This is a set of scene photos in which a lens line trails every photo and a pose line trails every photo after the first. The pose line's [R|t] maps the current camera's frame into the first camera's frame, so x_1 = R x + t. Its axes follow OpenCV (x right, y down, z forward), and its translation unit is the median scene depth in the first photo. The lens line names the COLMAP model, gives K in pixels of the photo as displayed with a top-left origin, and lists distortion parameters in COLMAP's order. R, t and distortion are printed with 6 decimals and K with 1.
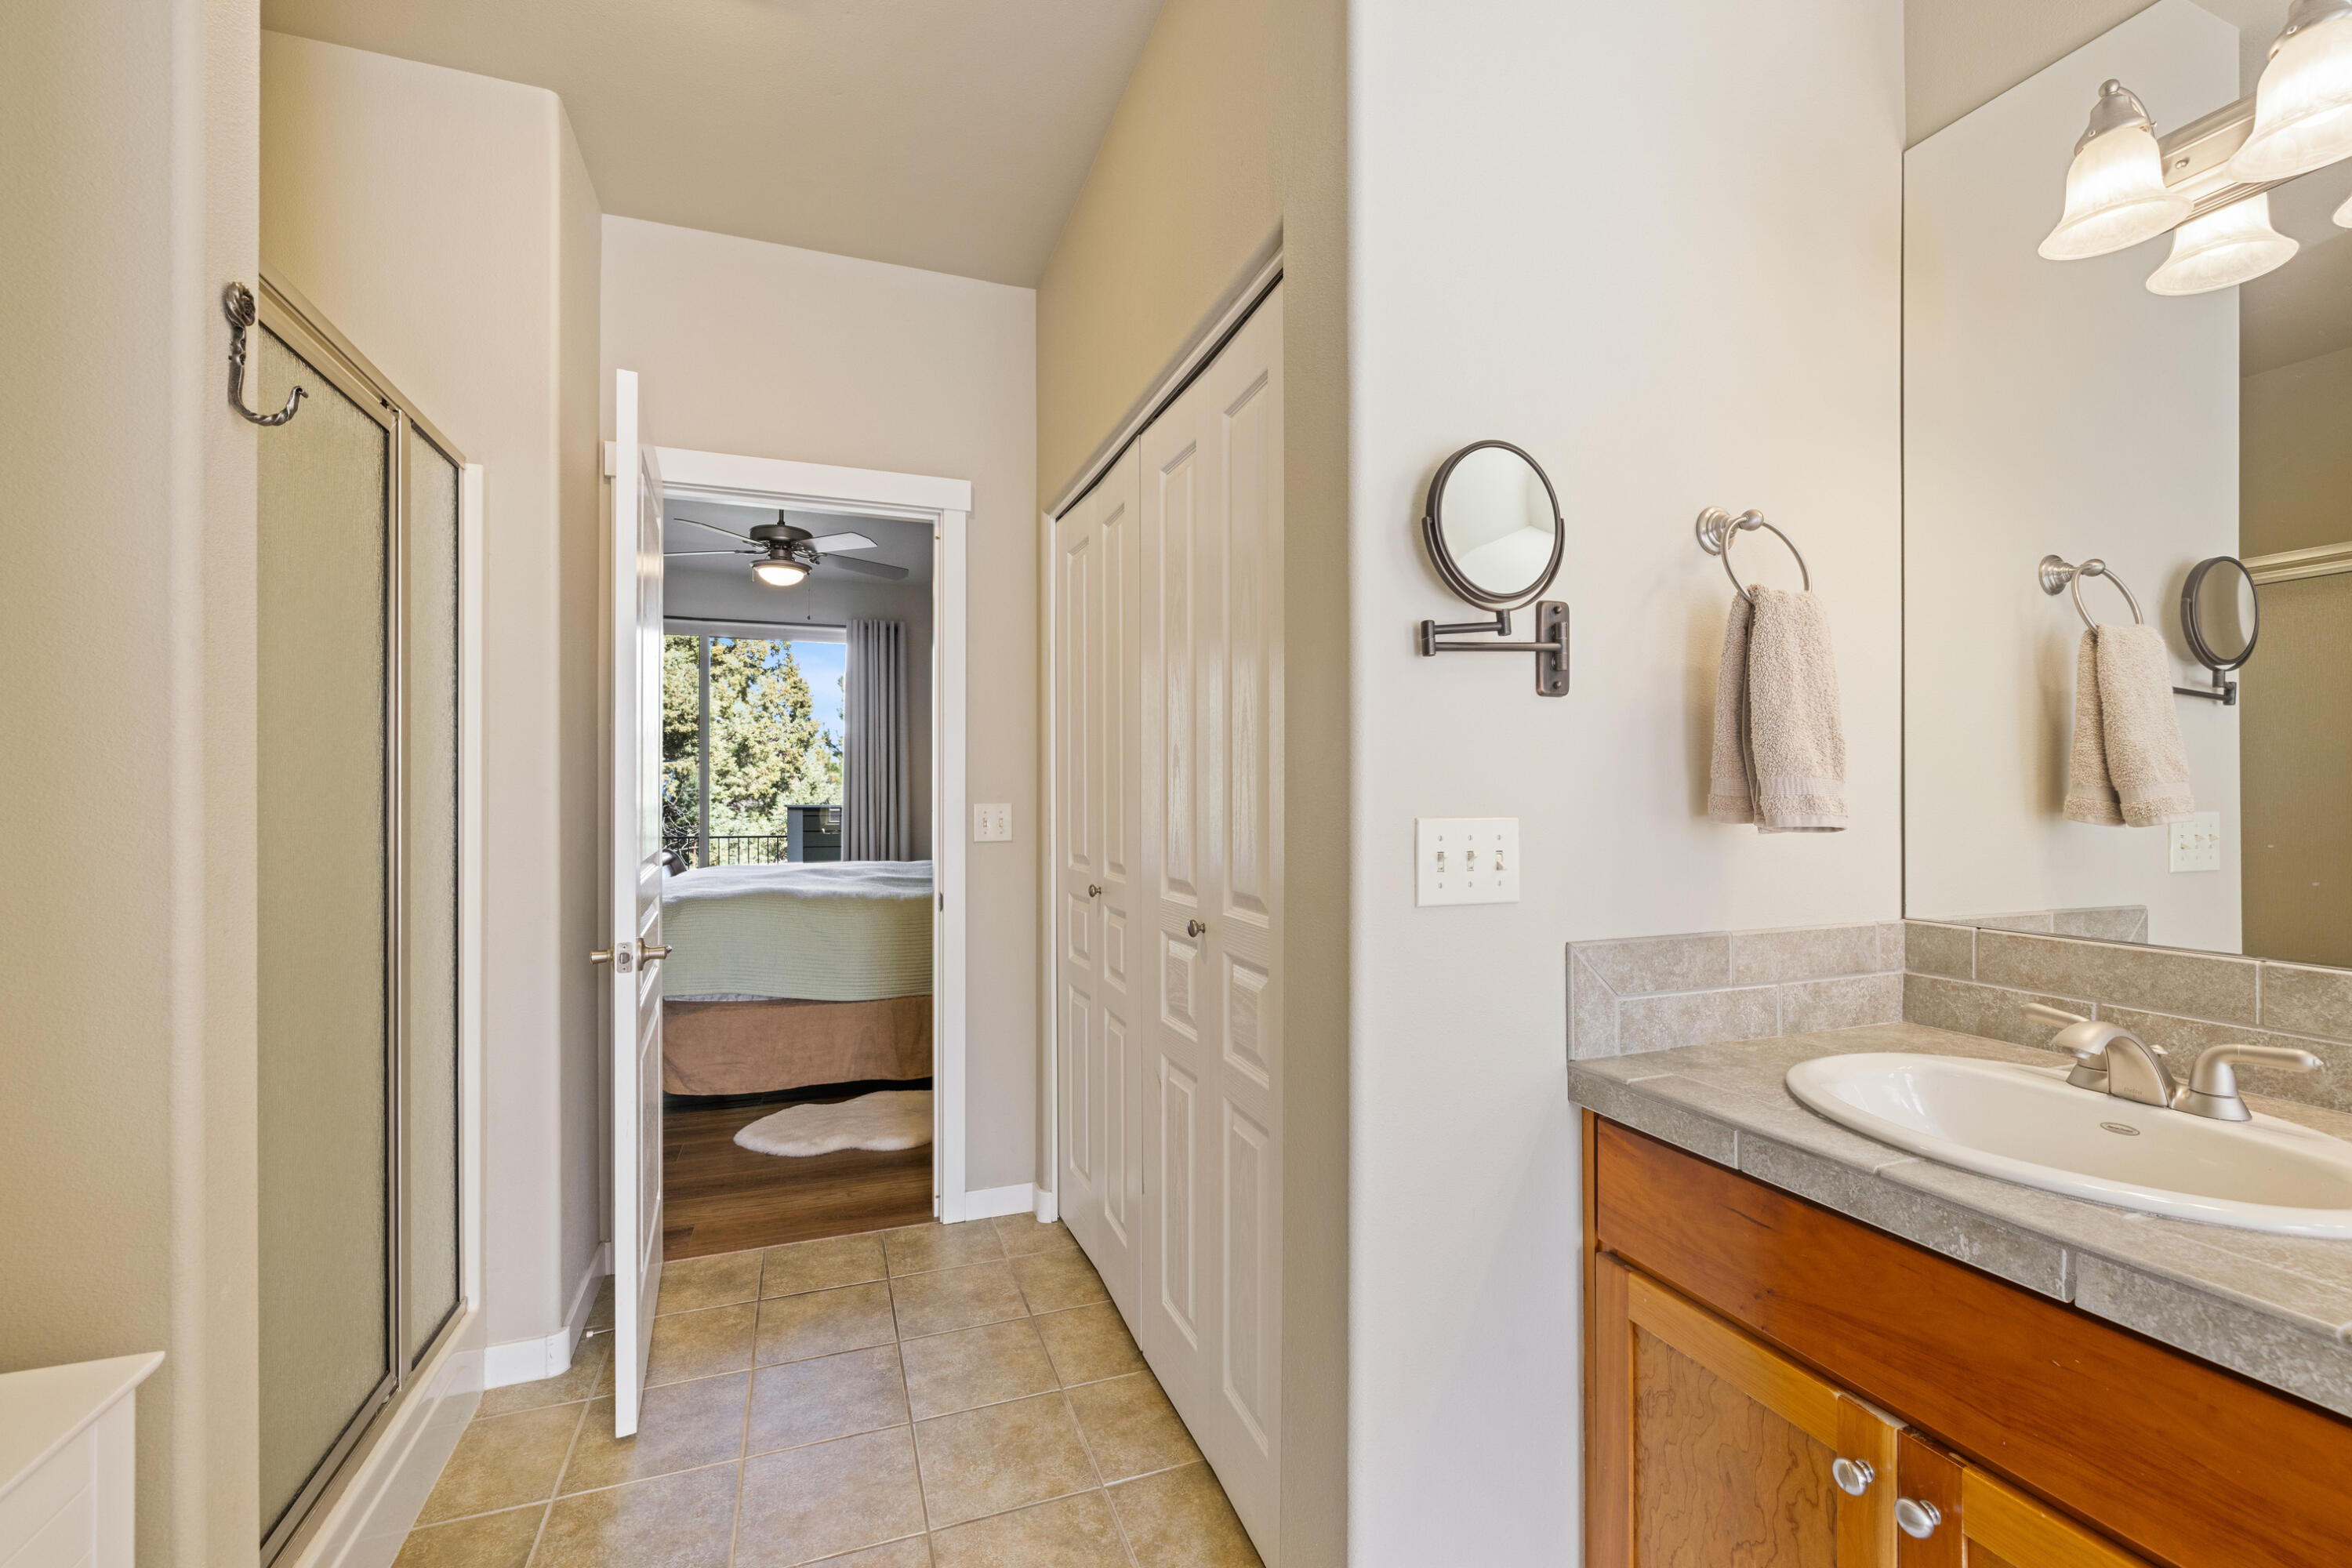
lens RADIAL K [[988.7, 0, 1180.2], [0, 988.7, 782.4], [0, 0, 1]] dist [-0.001885, -0.000148]
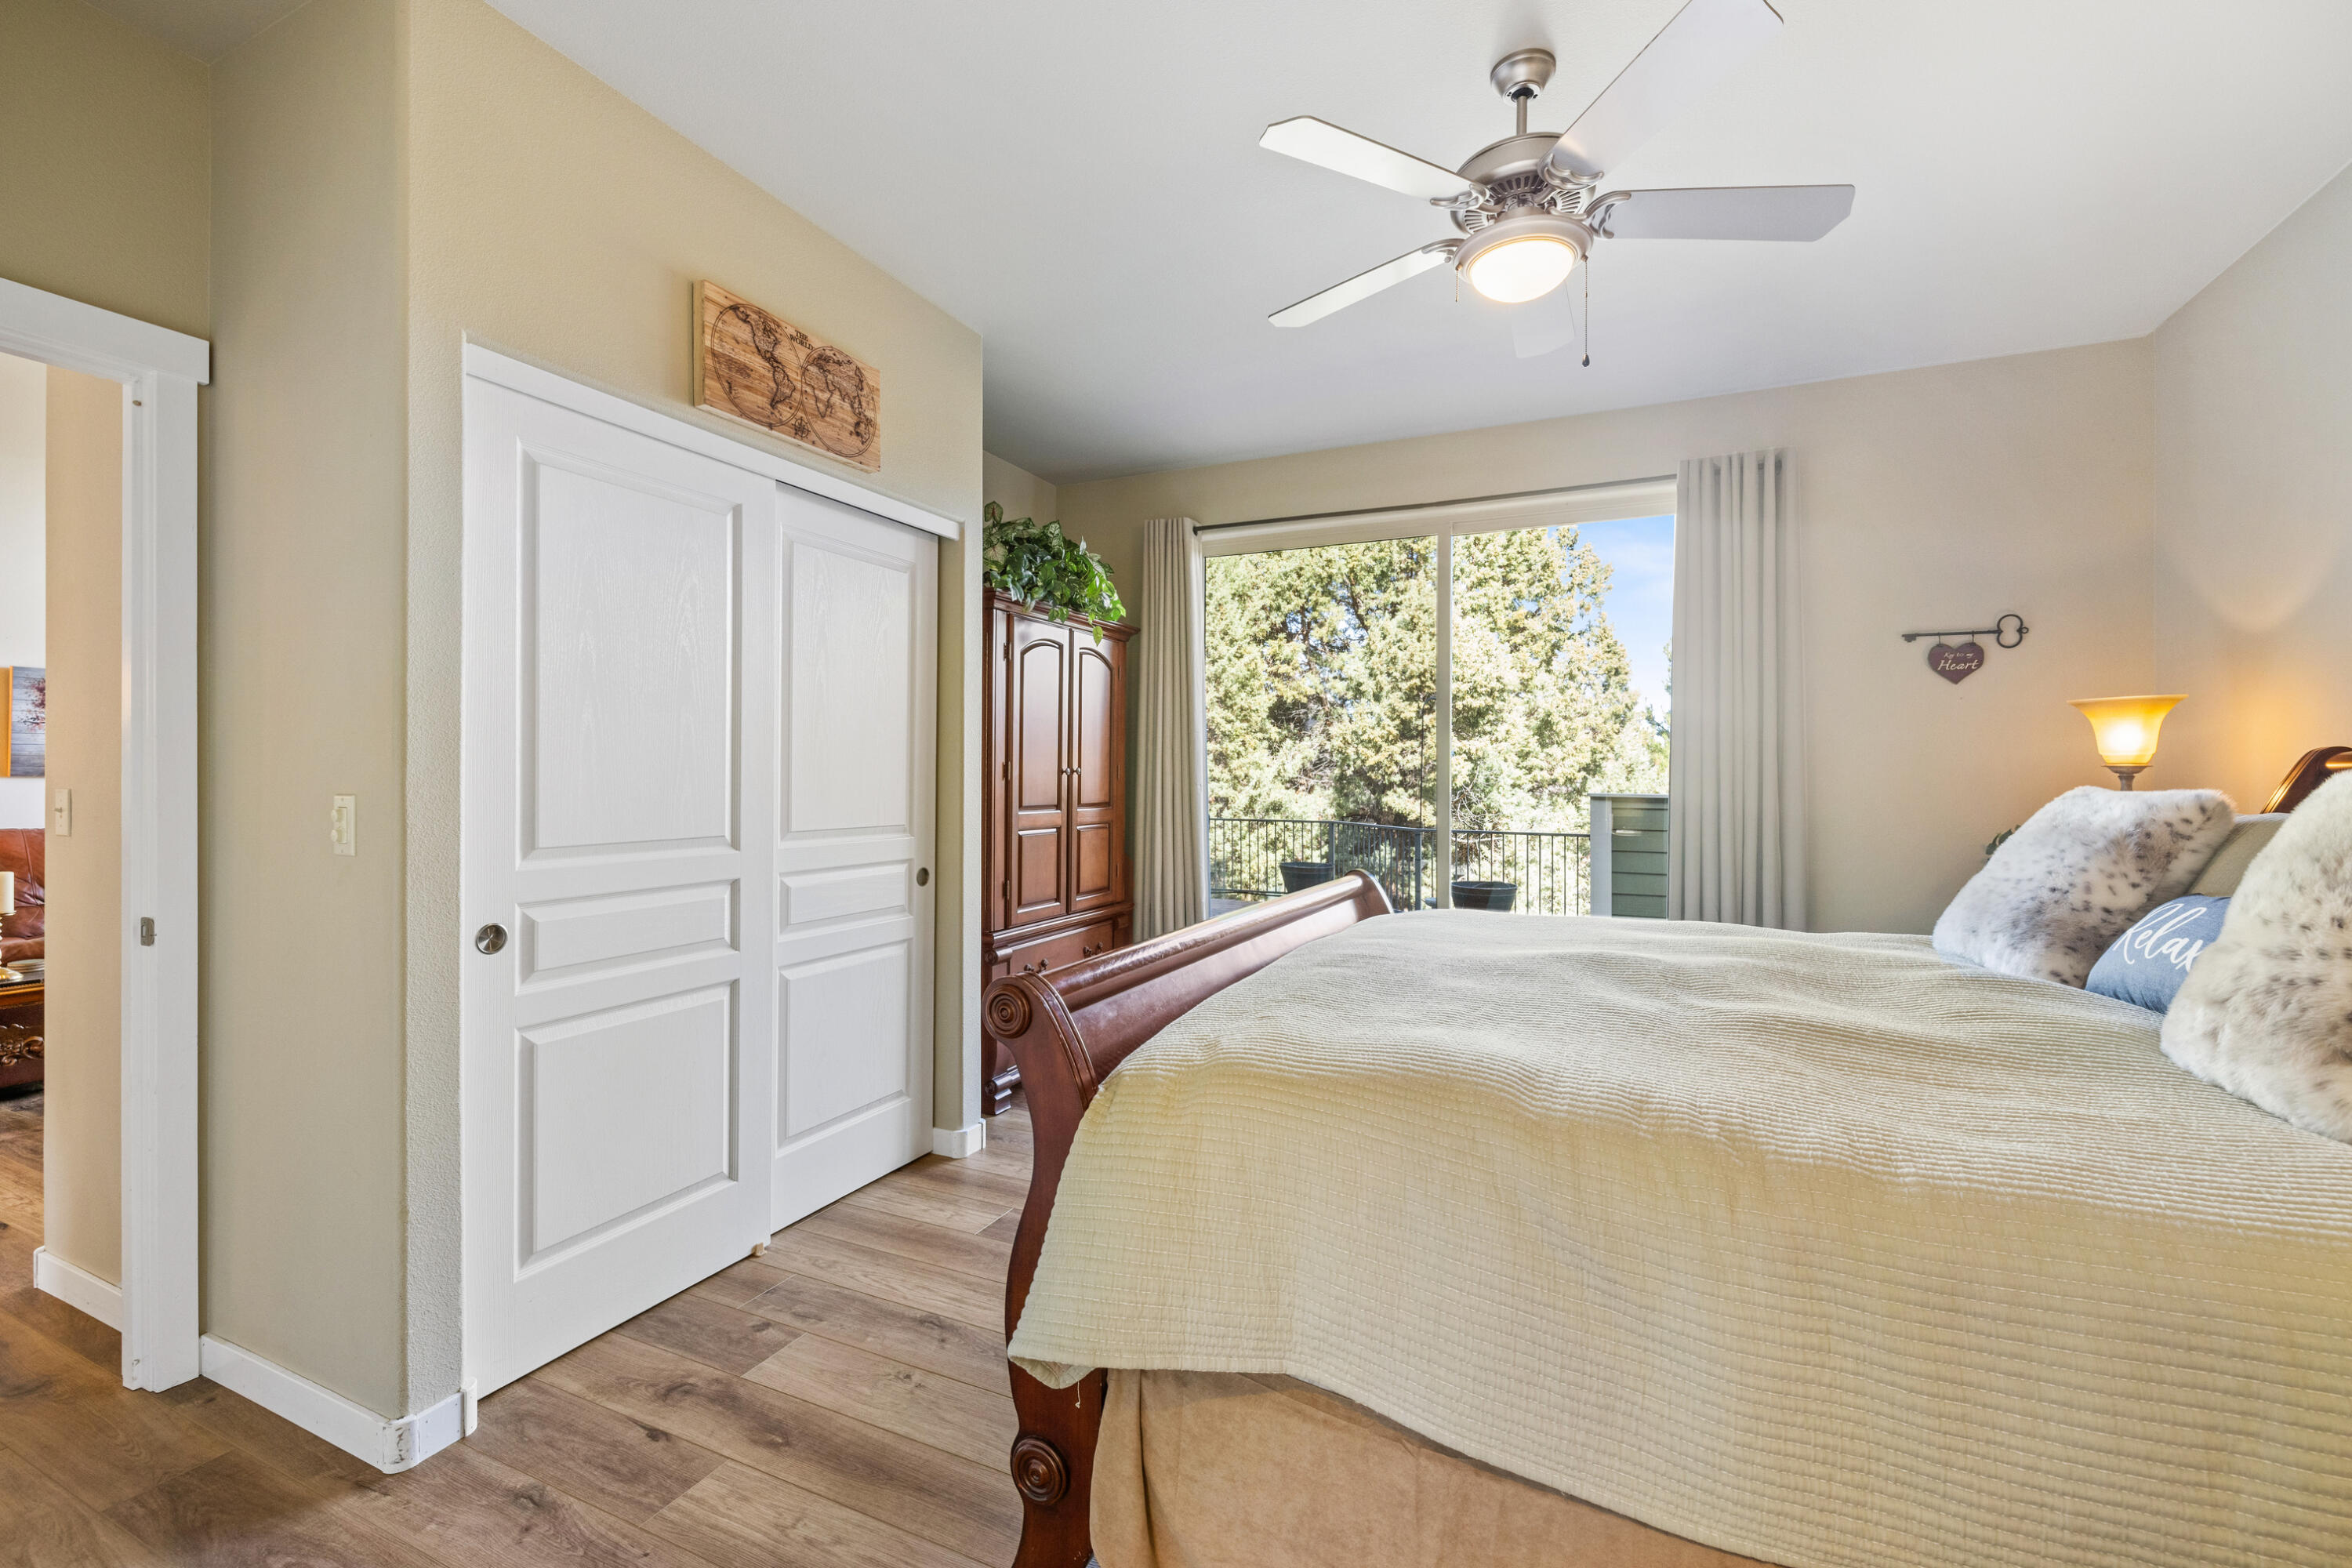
lens RADIAL K [[988.7, 0, 1180.2], [0, 988.7, 782.4], [0, 0, 1]] dist [-0.001885, -0.000148]
pose [[0.705819, 0.005171, -0.708374, -0.056724], [0.005580, 0.999902, 0.012859, 0.002139], [0.708371, -0.013028, 0.705720, 0.163985]]
